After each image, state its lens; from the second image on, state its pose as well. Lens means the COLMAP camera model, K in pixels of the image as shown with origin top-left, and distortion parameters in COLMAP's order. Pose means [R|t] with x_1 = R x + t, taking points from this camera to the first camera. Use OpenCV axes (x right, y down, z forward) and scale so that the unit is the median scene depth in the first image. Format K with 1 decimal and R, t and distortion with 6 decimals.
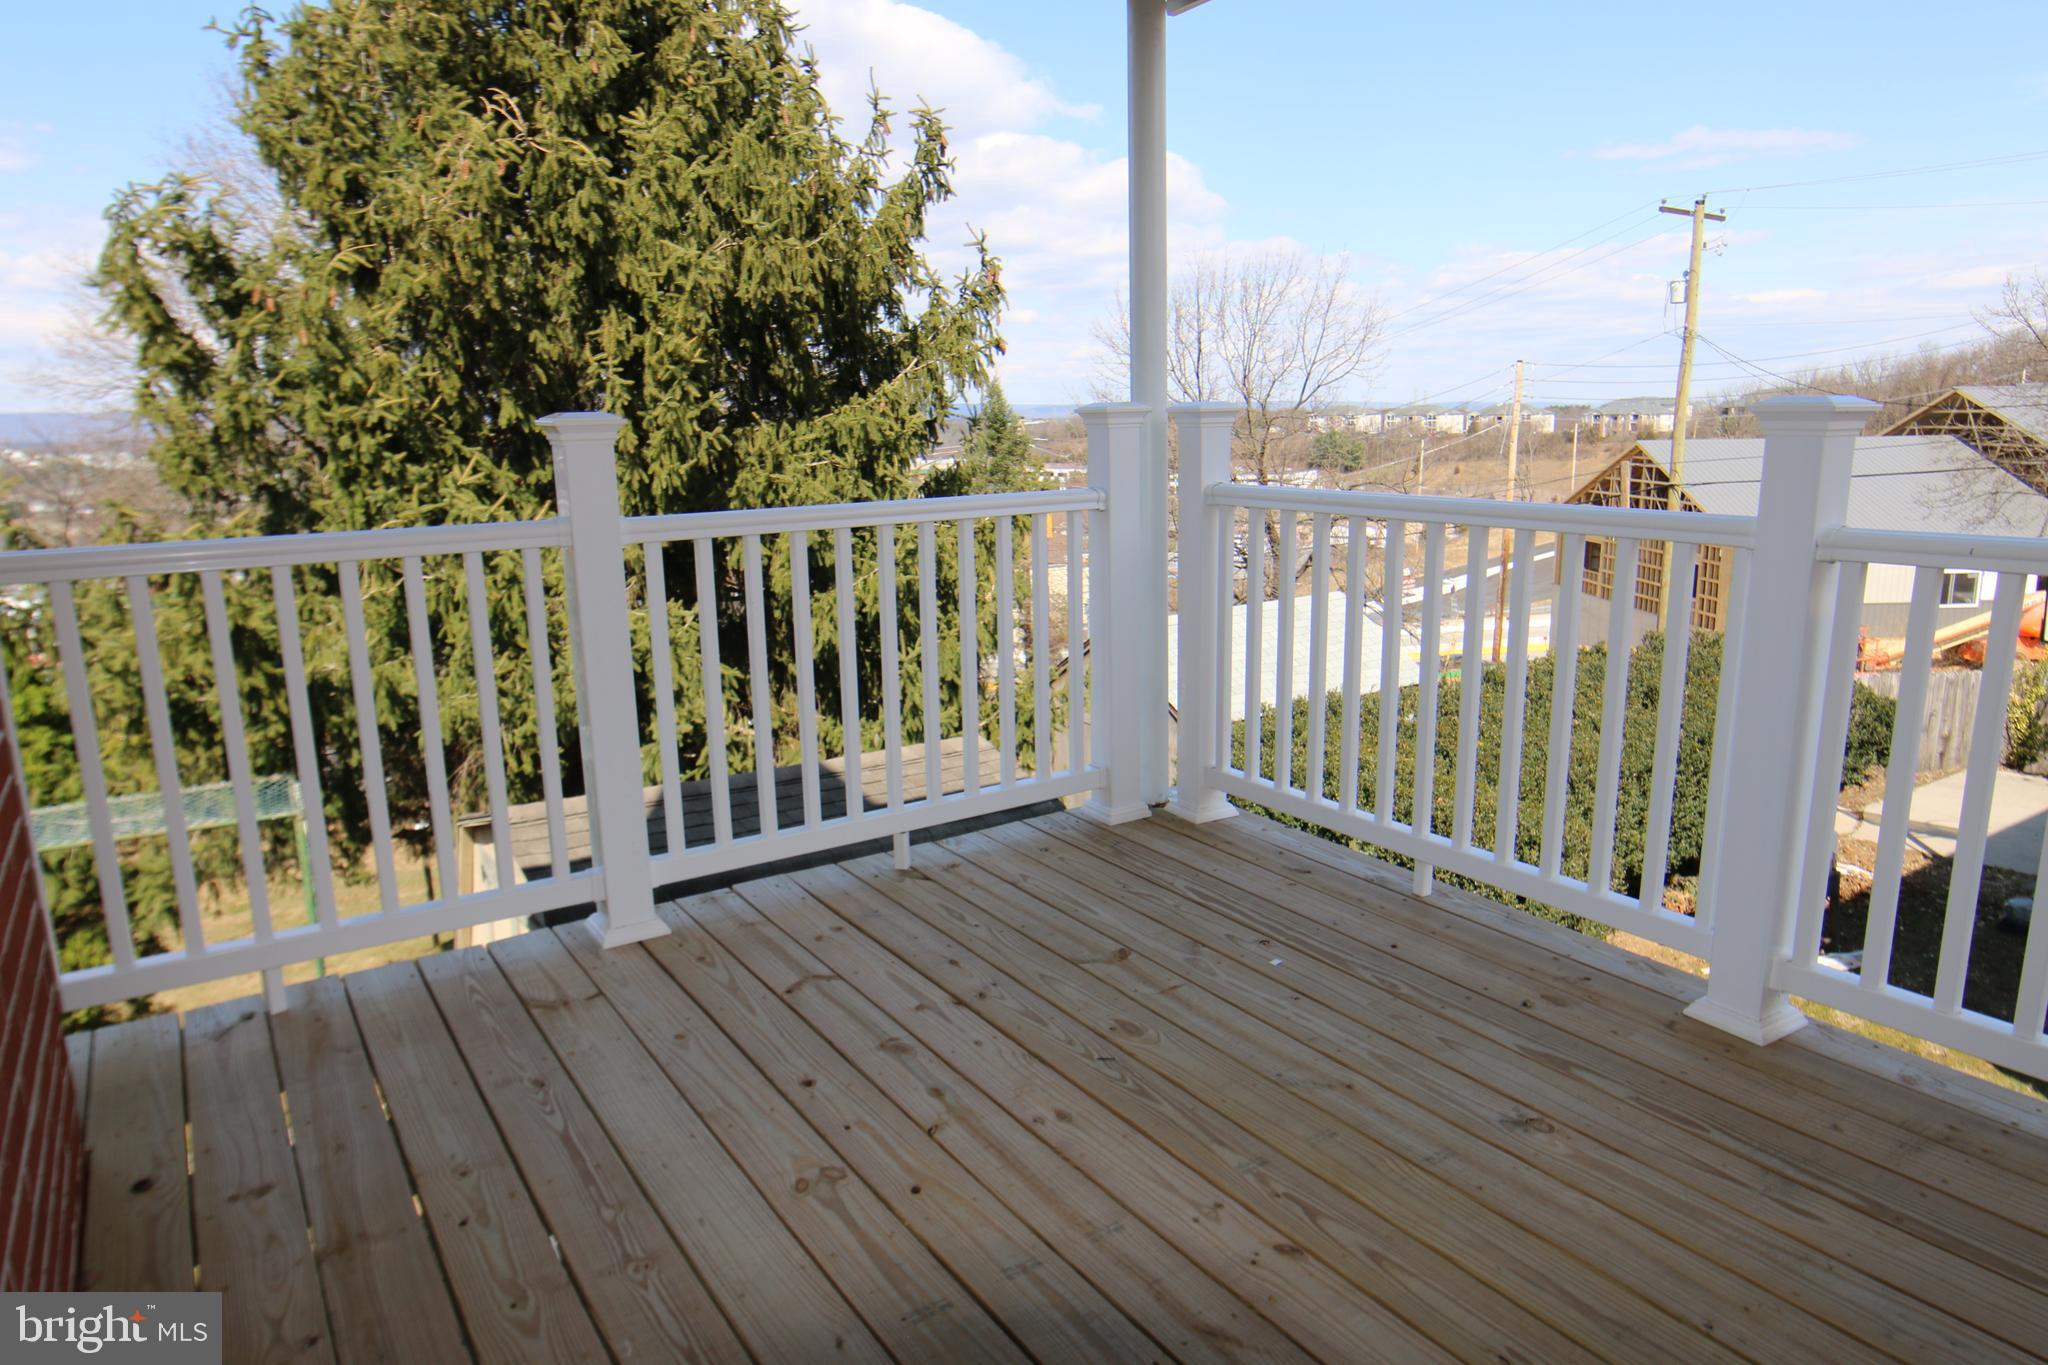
lens RADIAL K [[1301.5, 0, 1024.0], [0, 1301.5, 682.5], [0, 0, 1]] dist [-0.016613, 0.007563]
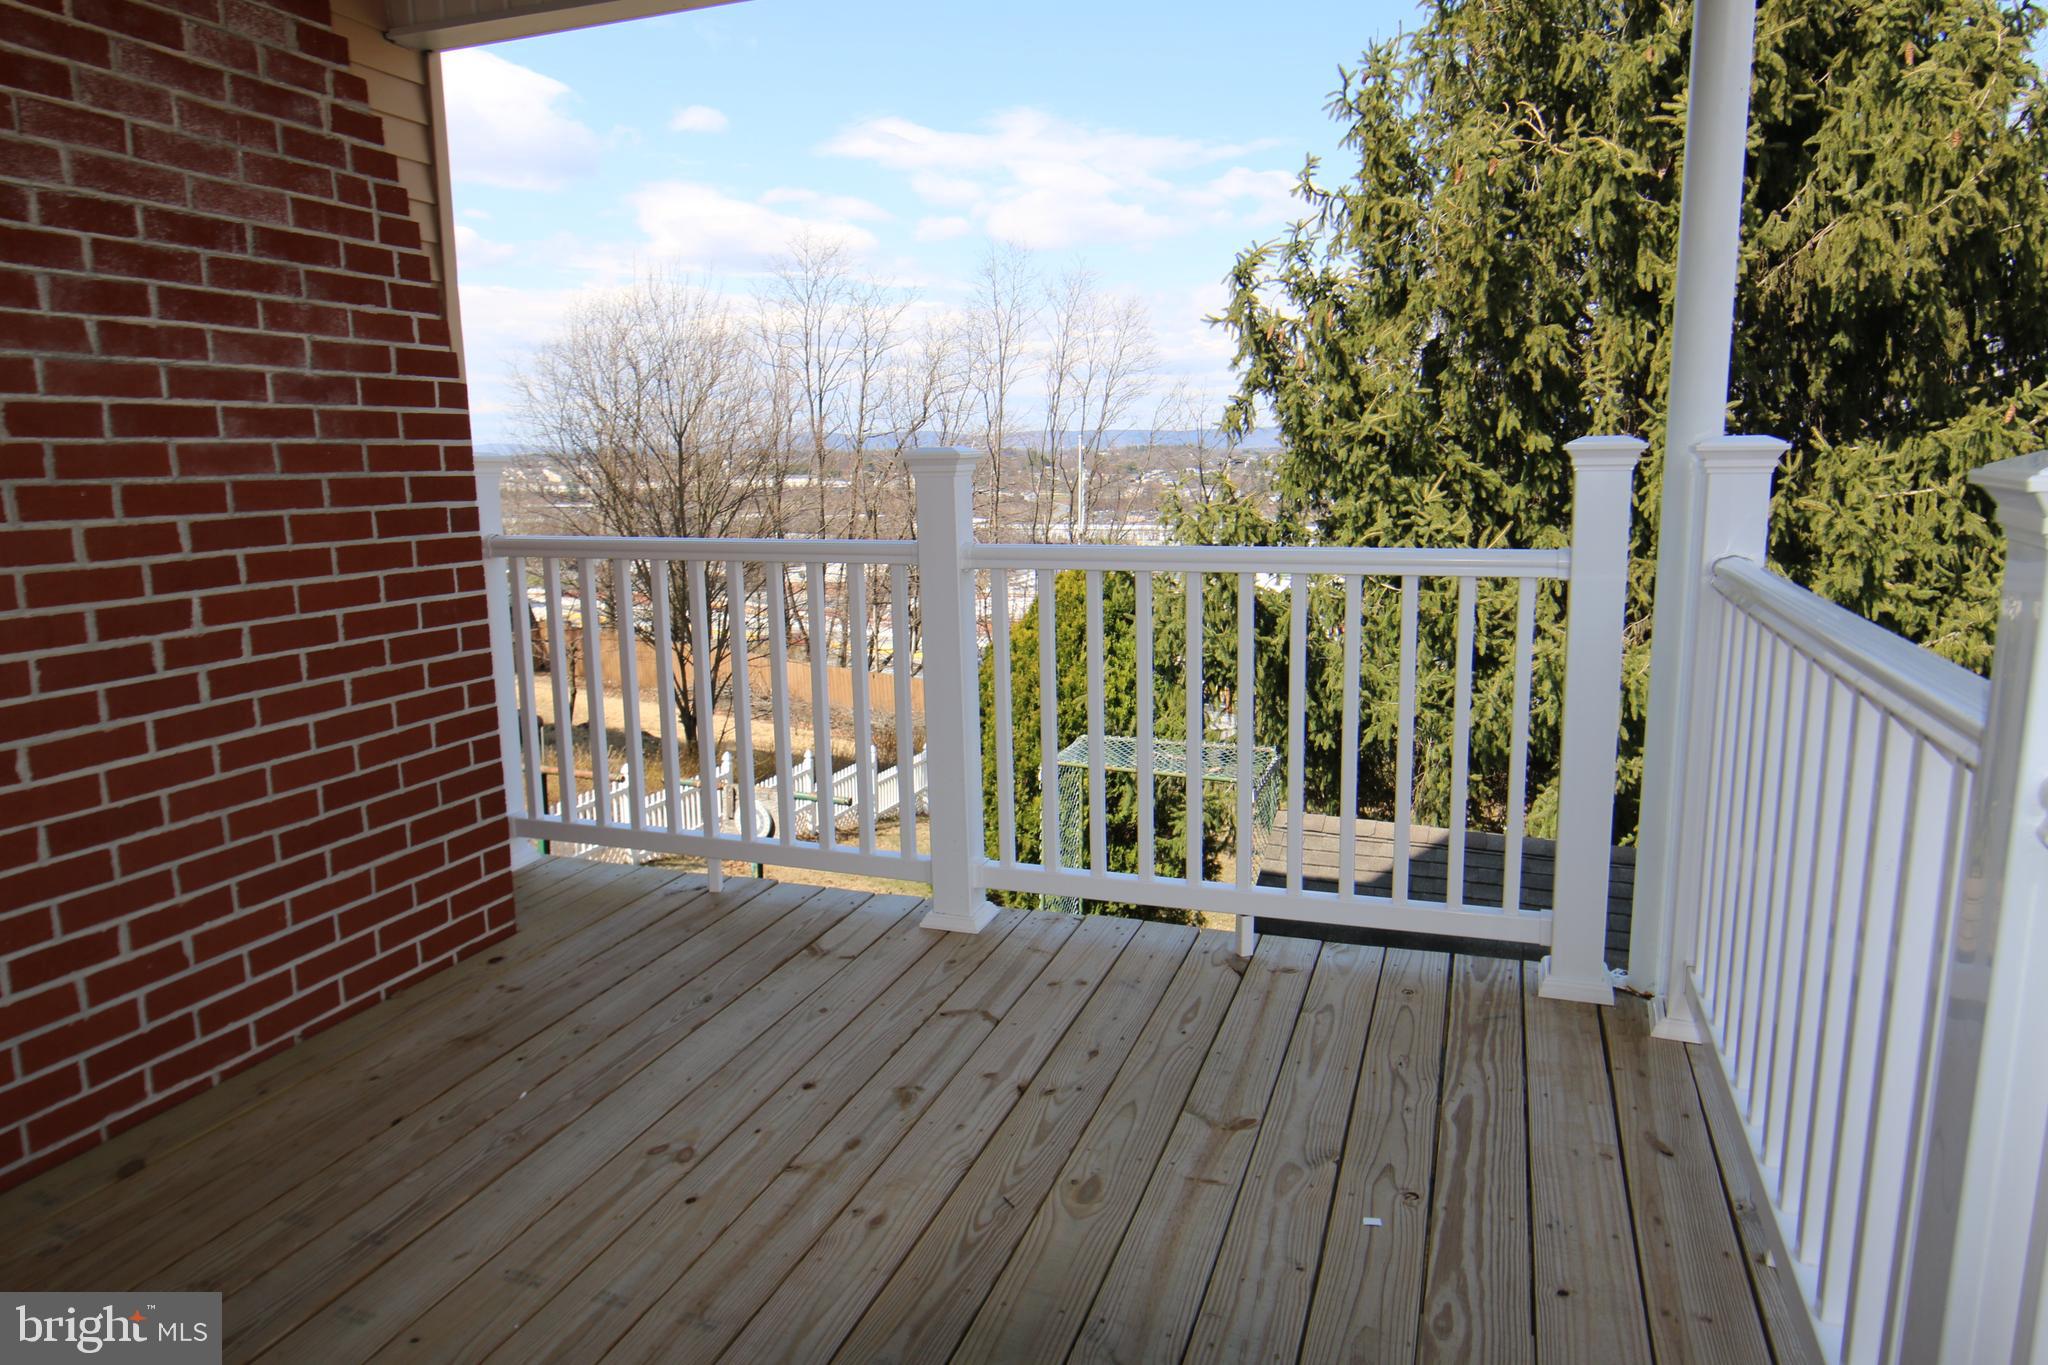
lens RADIAL K [[1304.6, 0, 986.8], [0, 1304.6, 688.7], [0, 0, 1]] dist [0.001053, 0.002027]
pose [[0.580816, 0.155982, -0.798951, 0.524085], [-0.156808, 0.984527, 0.078217, -0.083787], [0.798789, 0.079852, 0.596288, 0.337870]]
